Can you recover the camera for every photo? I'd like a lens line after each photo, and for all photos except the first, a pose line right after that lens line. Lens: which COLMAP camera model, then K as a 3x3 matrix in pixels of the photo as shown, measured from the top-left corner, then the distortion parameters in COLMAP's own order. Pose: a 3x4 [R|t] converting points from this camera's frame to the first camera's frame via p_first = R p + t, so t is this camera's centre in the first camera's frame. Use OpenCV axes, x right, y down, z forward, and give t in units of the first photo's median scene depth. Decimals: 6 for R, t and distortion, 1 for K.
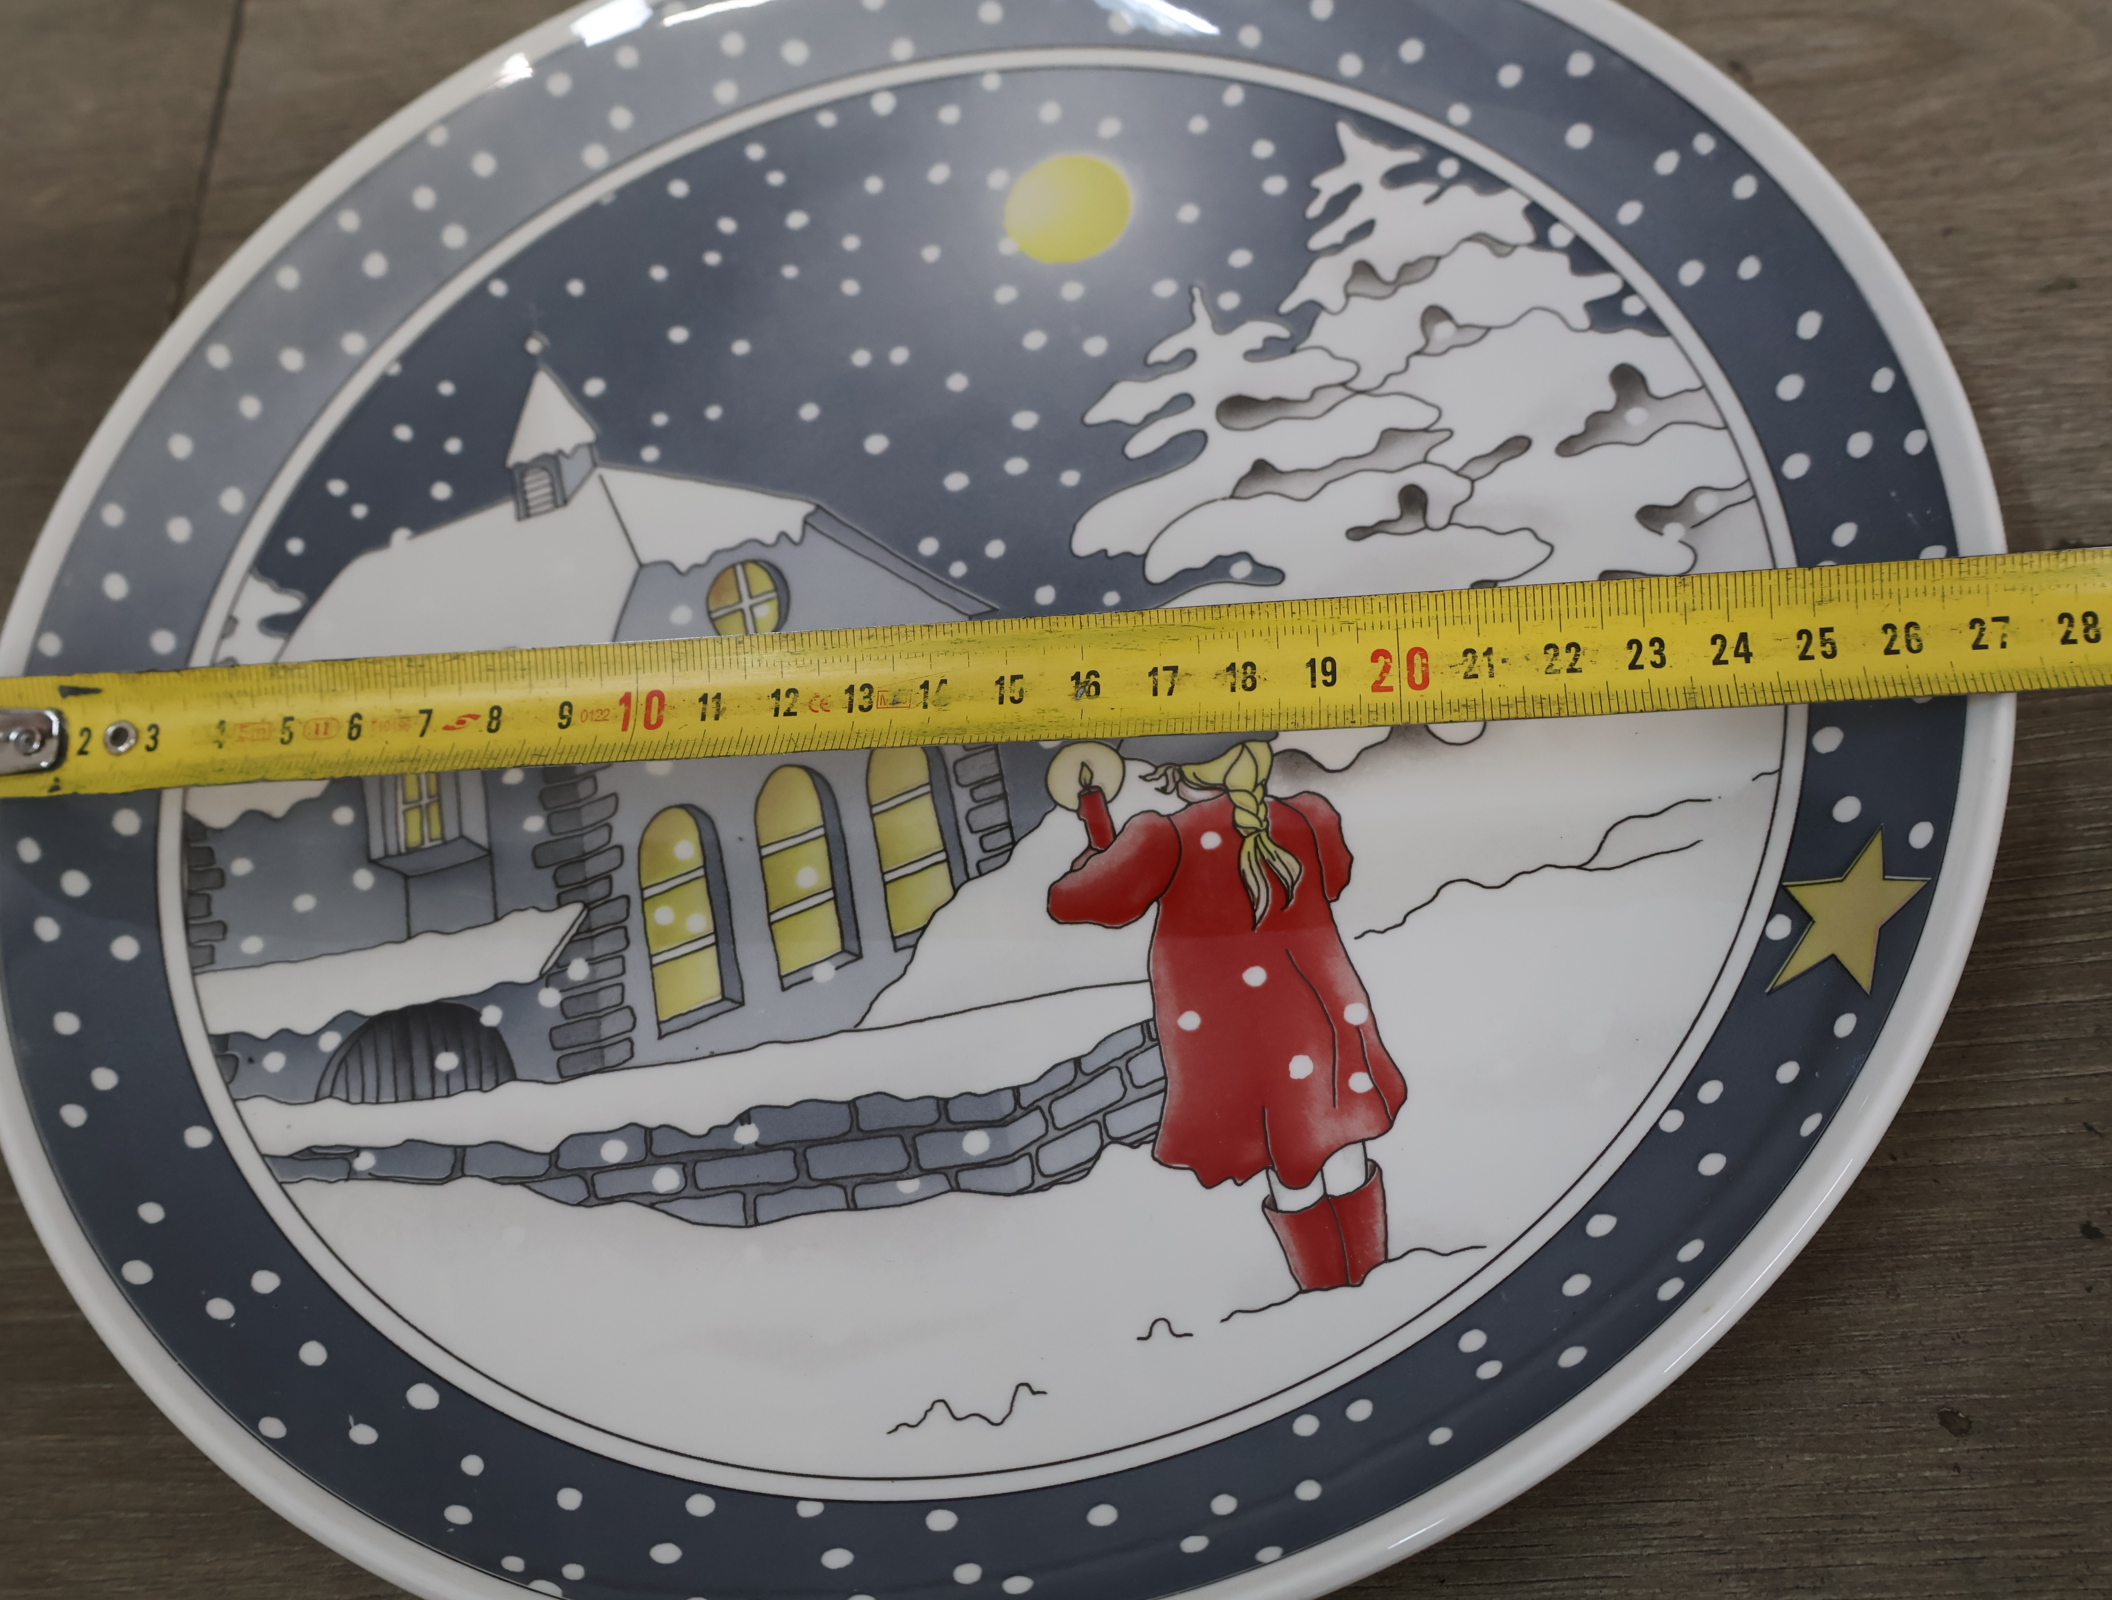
lens RADIAL K [[2341.2, 0, 1039.5], [0, 2341.2, 794.3], [0, 0, 1]] dist [0.017830, -0.016063]
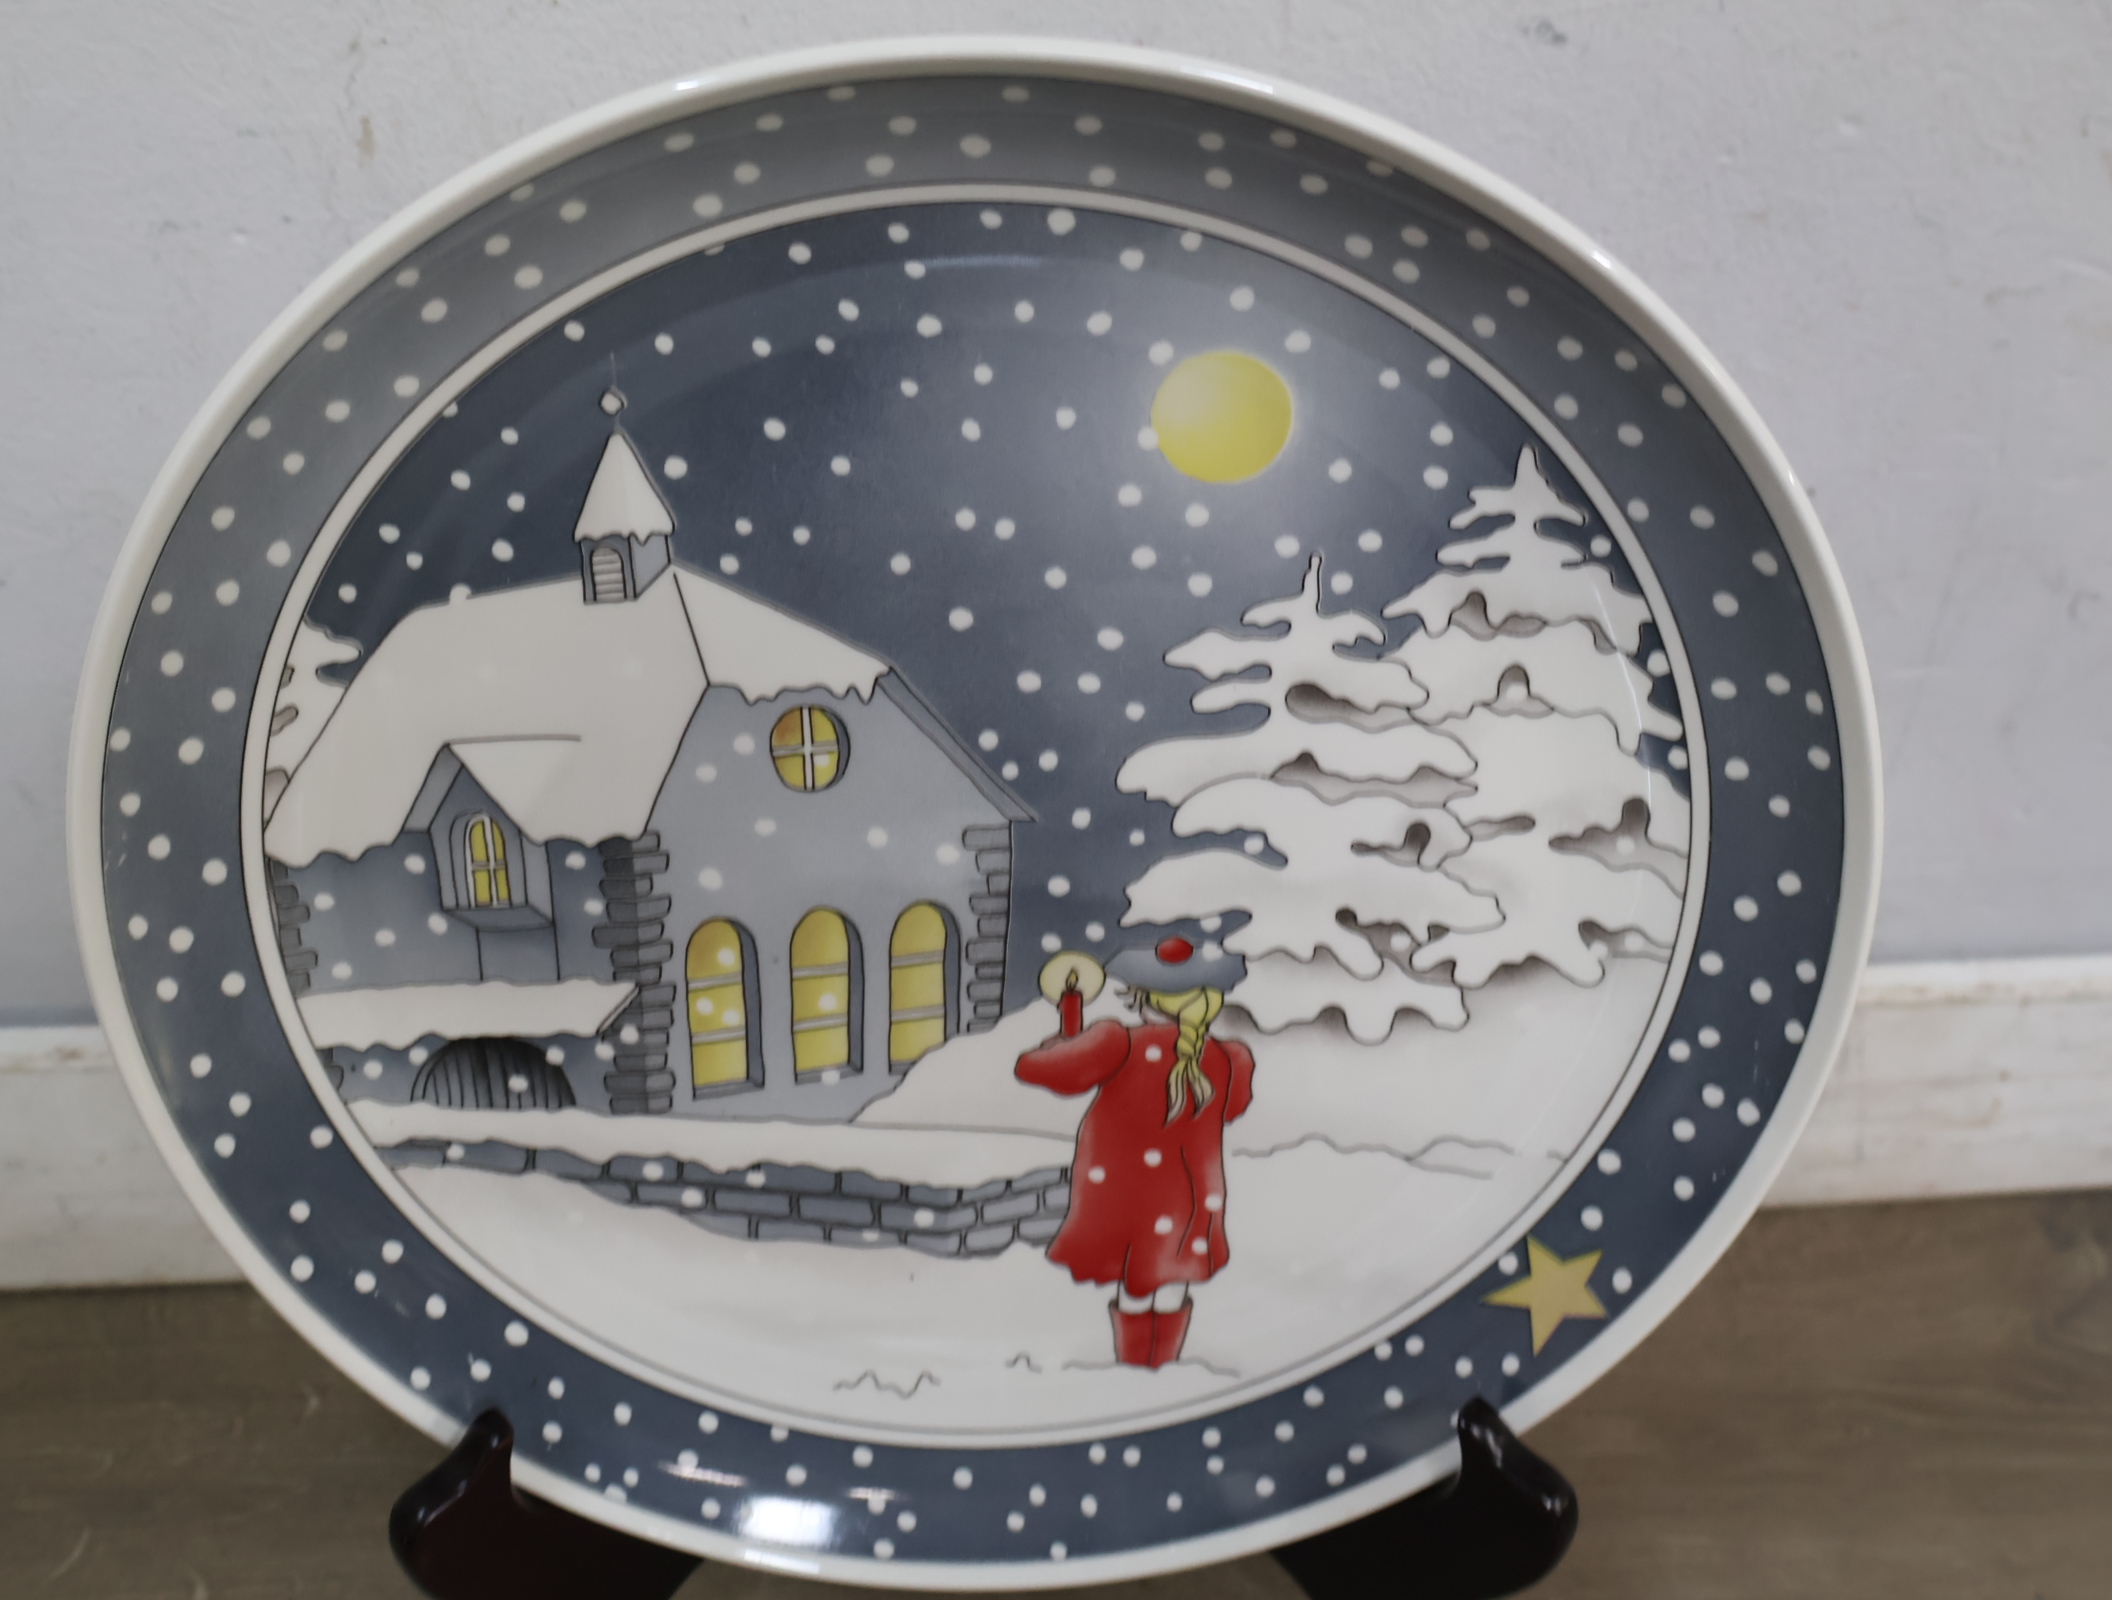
lens RADIAL K [[2333.3, 0, 1044.3], [0, 2333.3, 795.3], [0, 0, 1]] dist [0.014761, -0.024350]
pose [[0.954501, 0.091265, 0.283900, -0.352225], [-0.290713, 0.496878, 0.817678, -1.058903], [-0.066438, -0.863008, 0.500803, 0.491201]]
